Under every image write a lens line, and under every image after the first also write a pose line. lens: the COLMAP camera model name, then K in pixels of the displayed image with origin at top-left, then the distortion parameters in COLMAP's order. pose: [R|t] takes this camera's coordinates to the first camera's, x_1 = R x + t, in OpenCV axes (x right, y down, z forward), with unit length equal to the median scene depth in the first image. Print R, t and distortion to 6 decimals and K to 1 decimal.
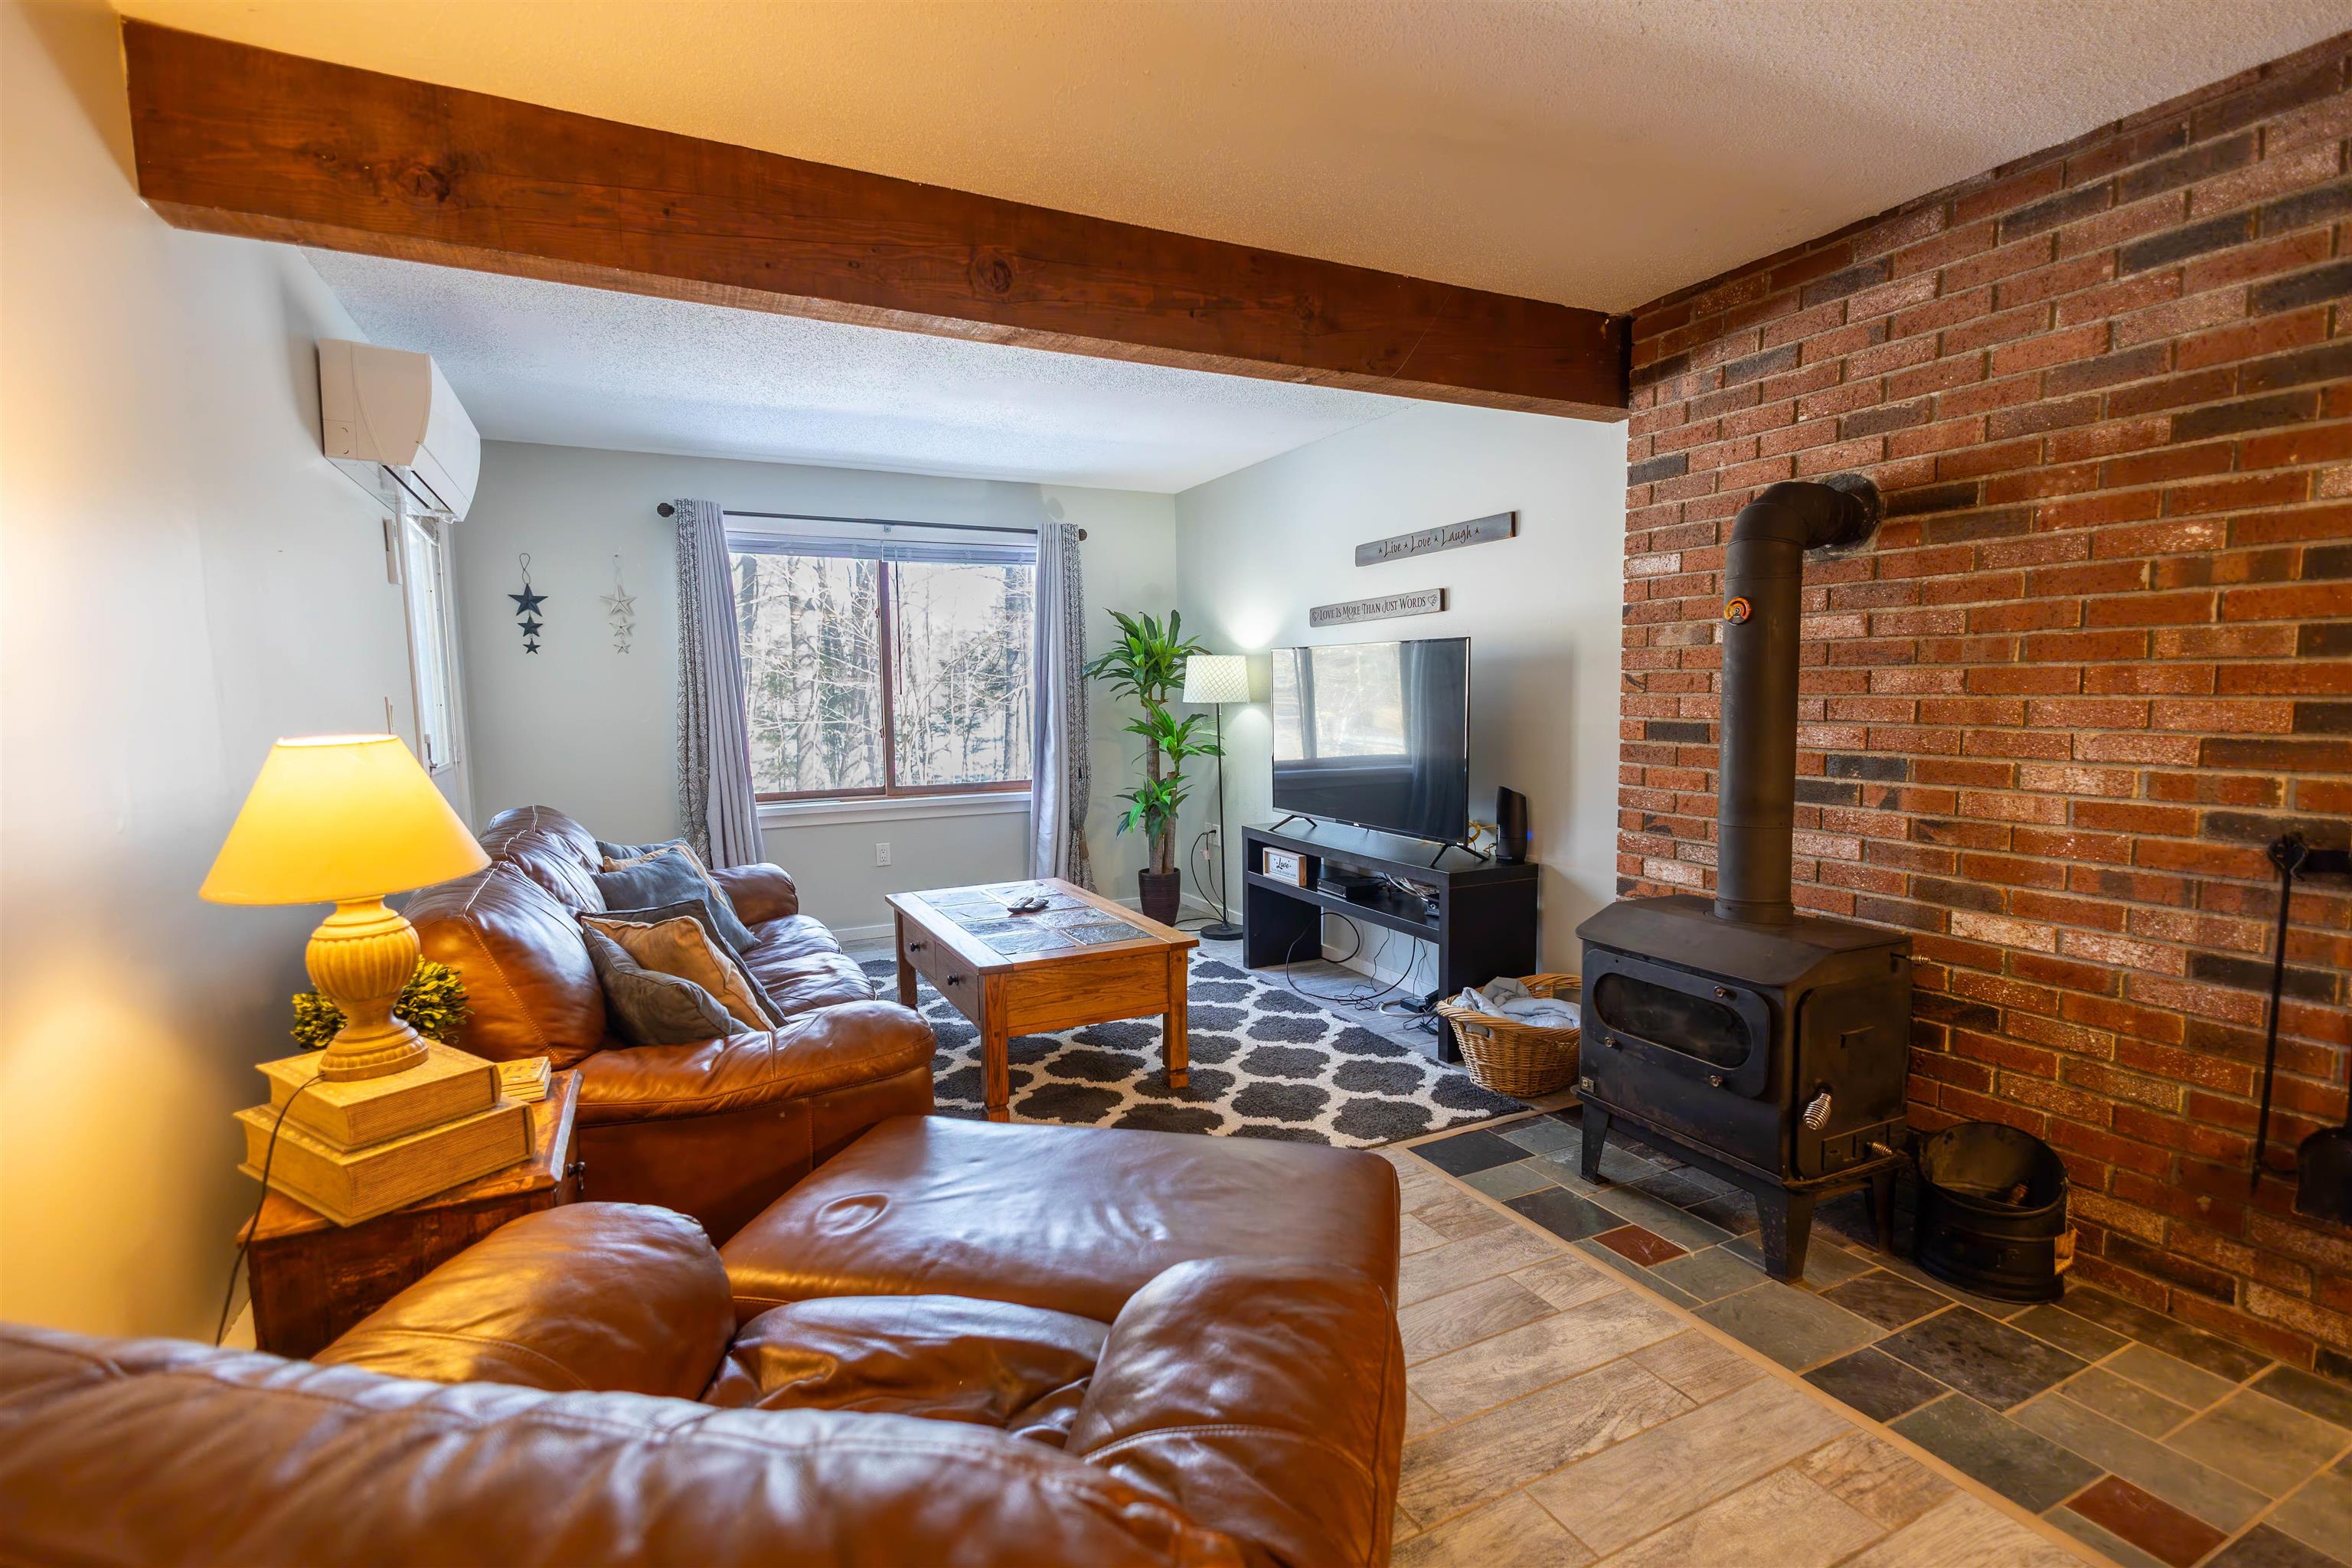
lens RADIAL K [[1074.7, 0, 1176.0], [0, 1074.7, 784.0], [0, 0, 1]] dist [0.009251, -0.000942]
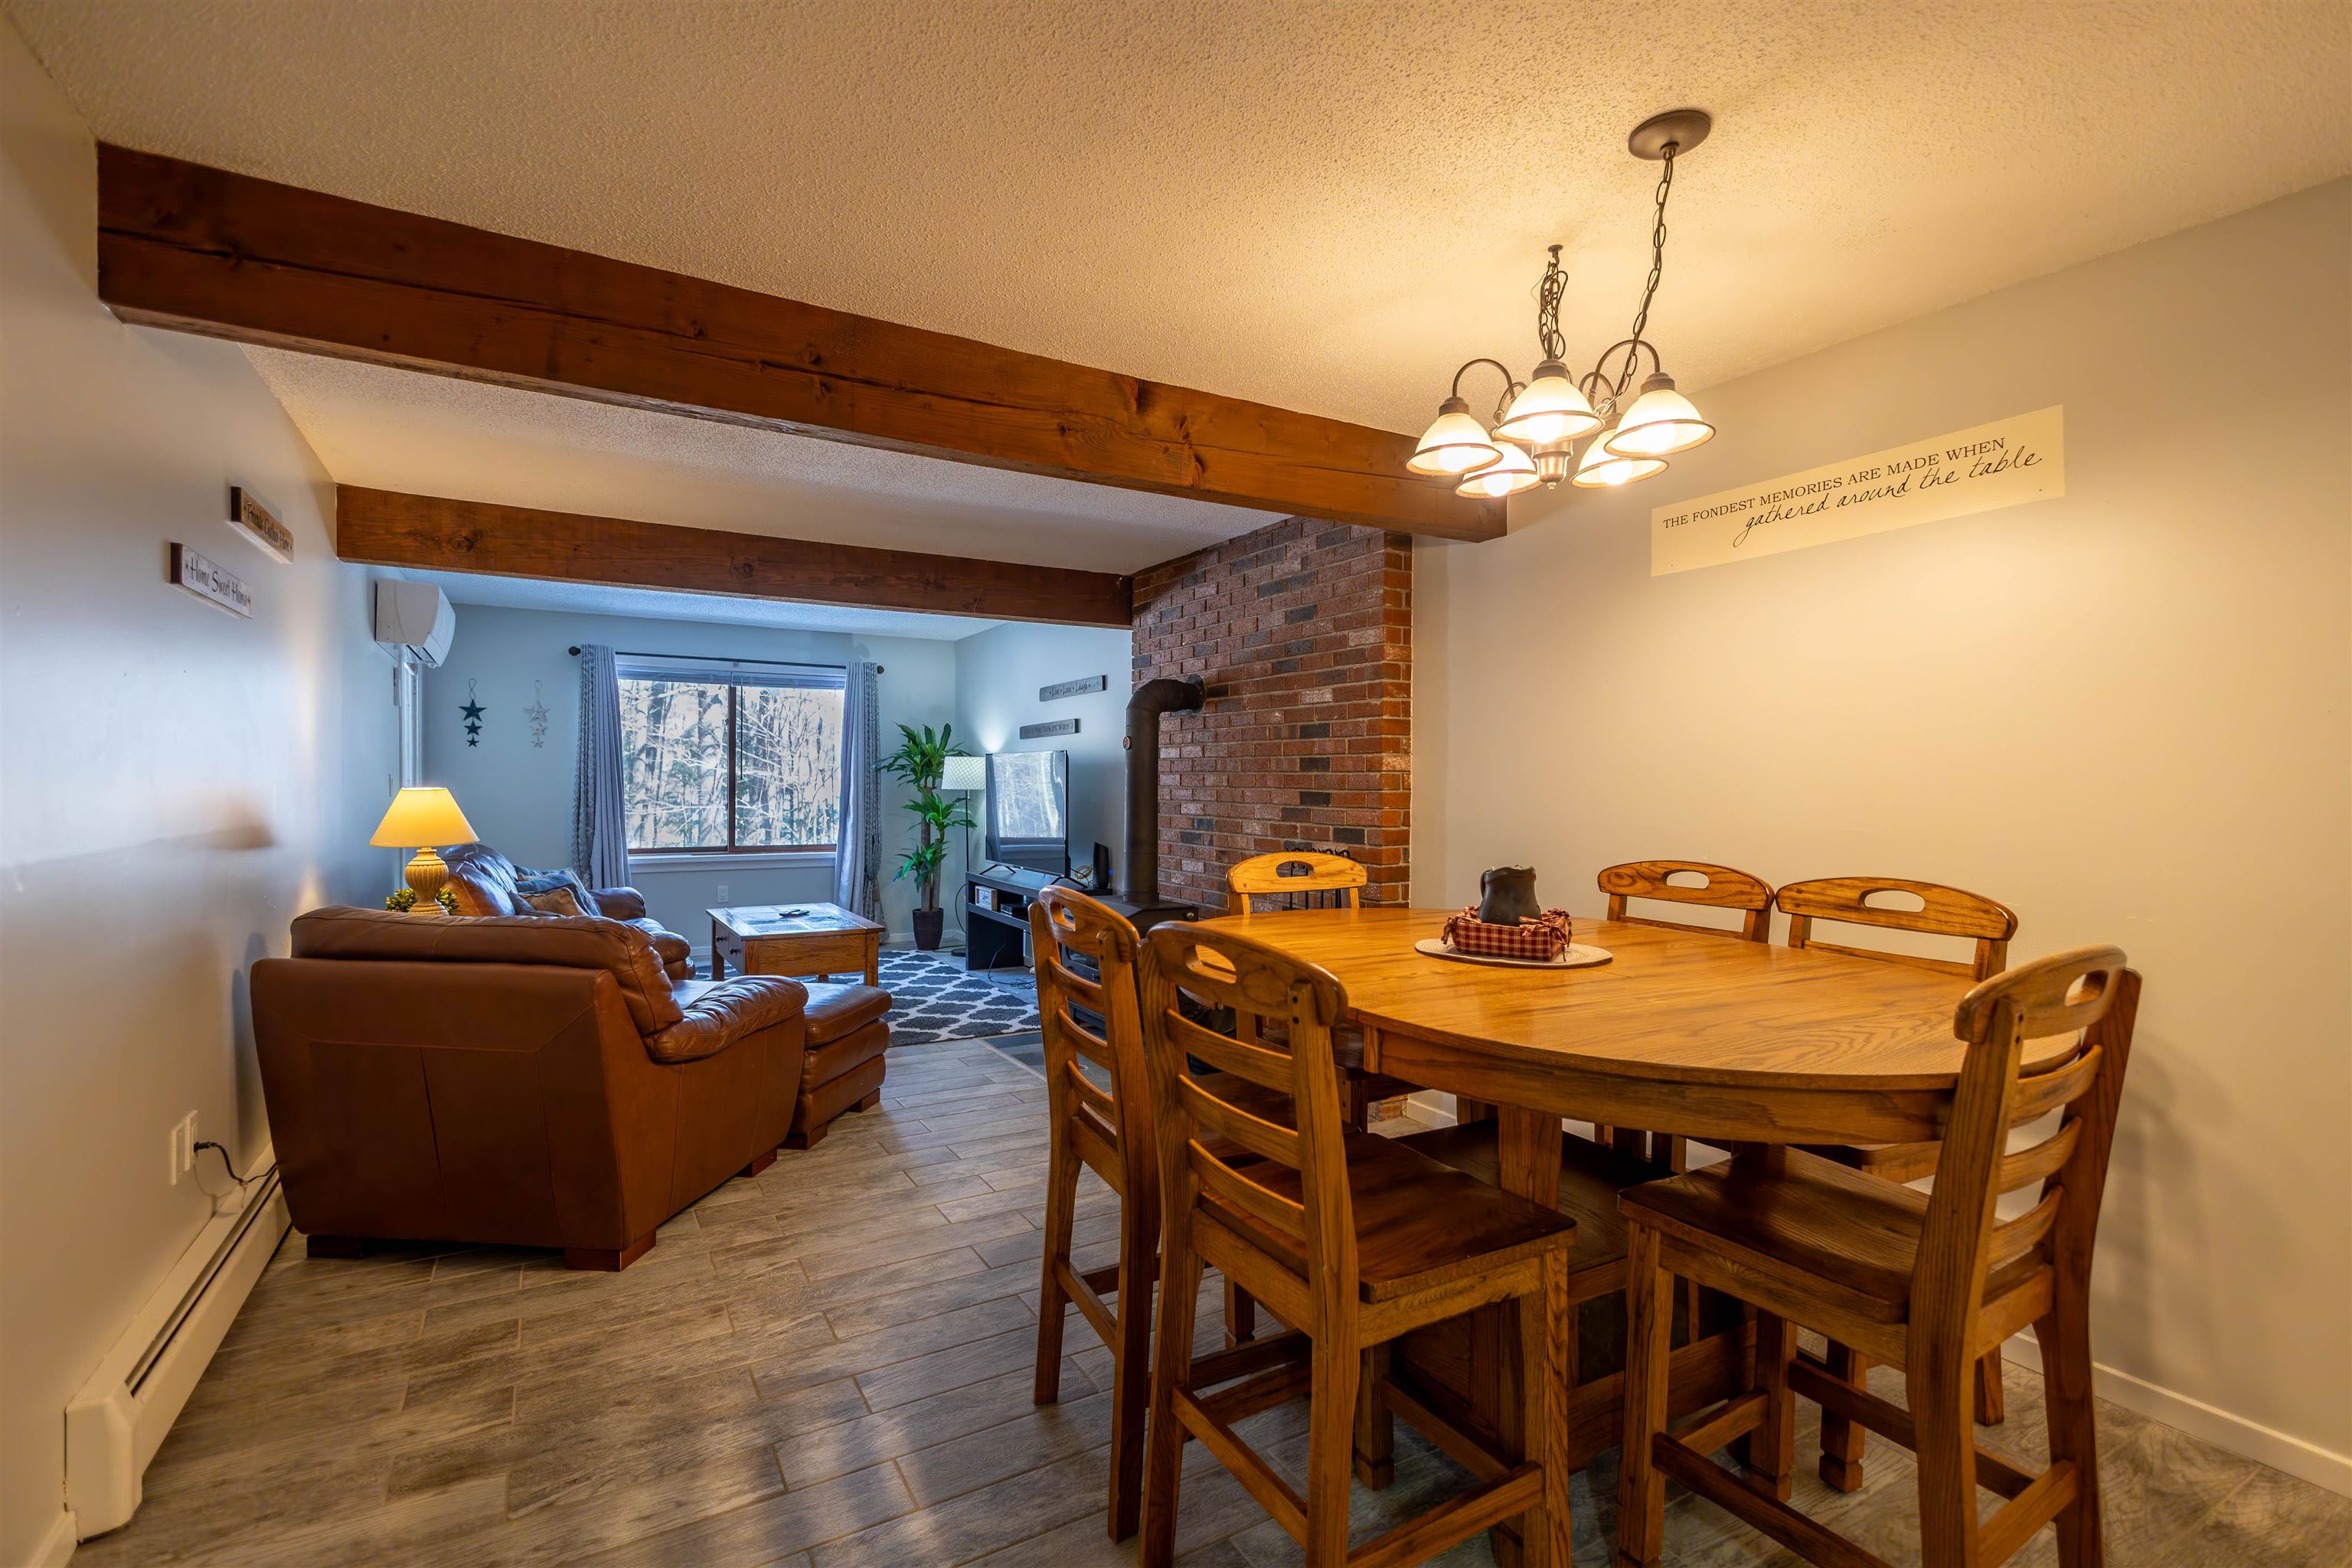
lens RADIAL K [[1082.8, 0, 1180.3], [0, 1082.8, 790.7], [0, 0, 1]] dist [0.007121, -0.000995]
pose [[0.997650, 0.017800, 0.066167, 0.300479], [-0.012294, 0.996498, -0.082709, 0.054967], [-0.067408, 0.081701, 0.994375, -0.599929]]
